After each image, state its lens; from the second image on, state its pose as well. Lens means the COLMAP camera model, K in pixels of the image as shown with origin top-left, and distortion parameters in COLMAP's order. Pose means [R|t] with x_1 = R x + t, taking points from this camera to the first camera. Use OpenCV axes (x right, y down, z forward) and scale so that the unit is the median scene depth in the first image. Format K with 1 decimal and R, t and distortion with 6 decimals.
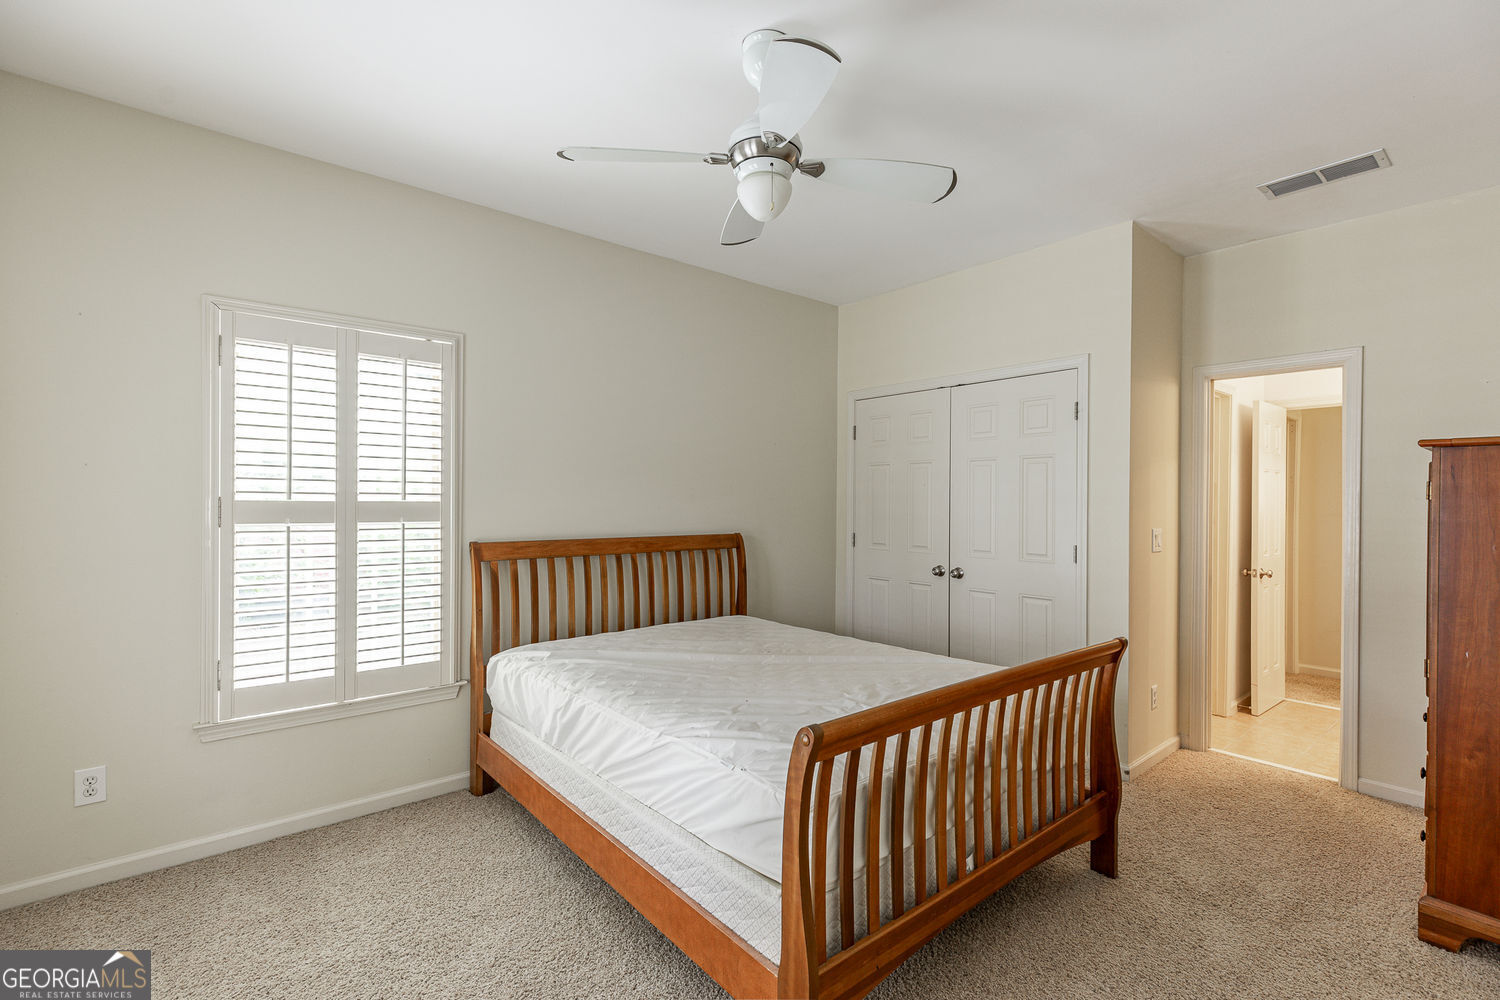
lens RADIAL K [[664.7, 0, 746.5], [0, 664.7, 498.5], [0, 0, 1]] dist [0.003128, 0.000174]
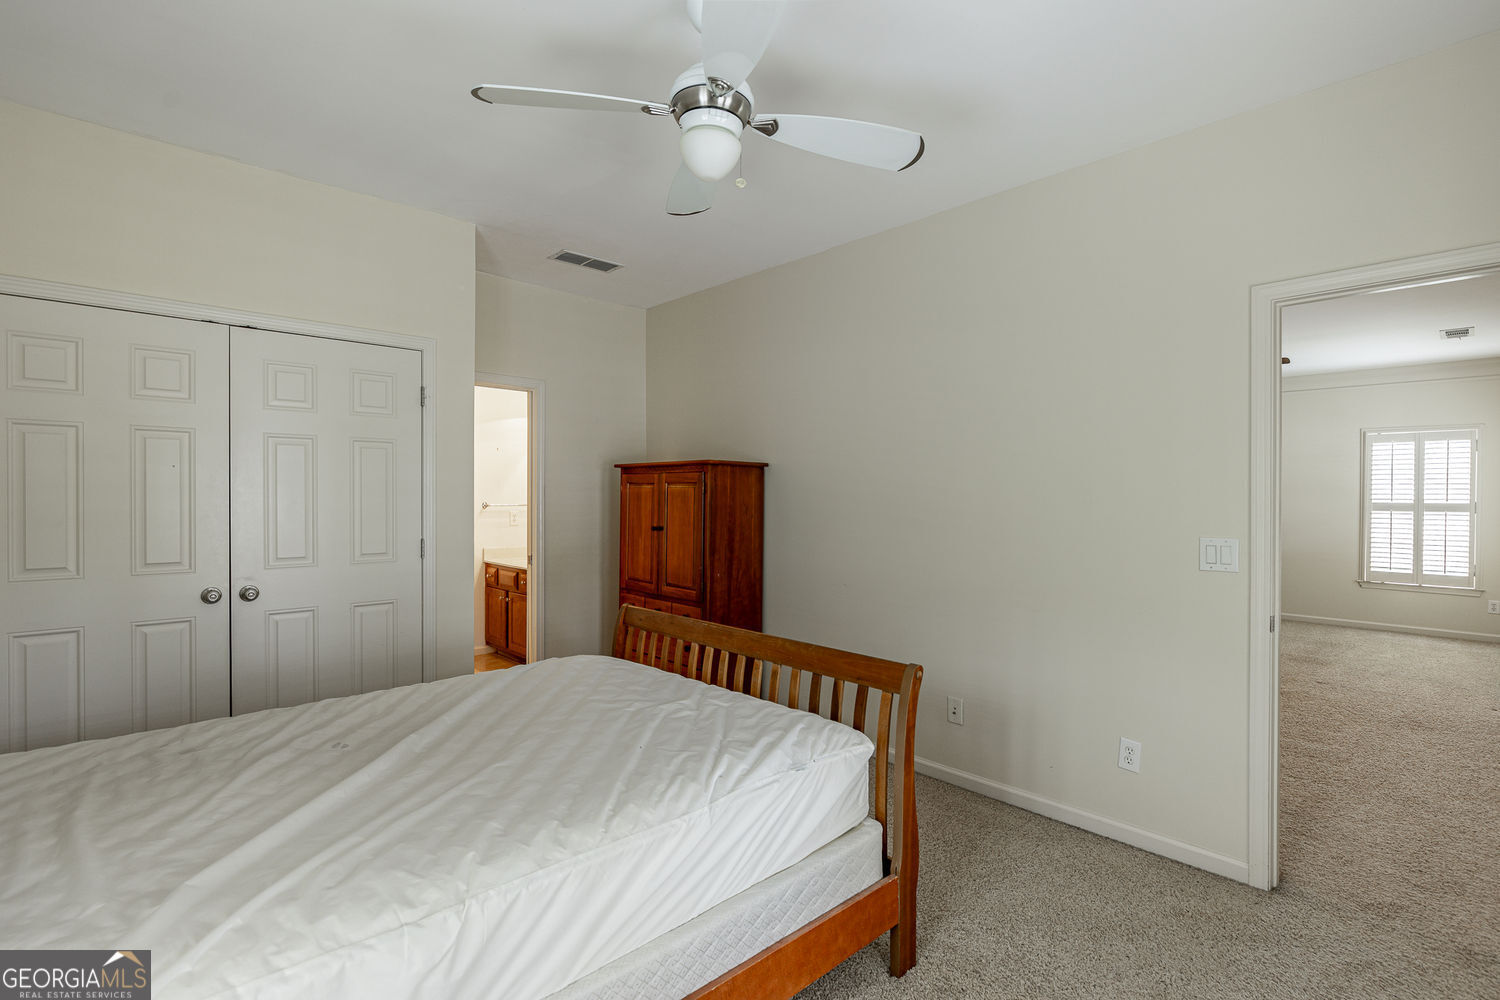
lens RADIAL K [[728.3, 0, 749.1], [0, 728.3, 498.1], [0, 0, 1]] dist [-0.015735, 0.000793]
pose [[-0.052363, -0.014883, 0.998517, -0.890465], [-0.006739, 0.999871, 0.014549, -0.009205], [-0.998605, -0.005967, -0.052457, 0.933191]]
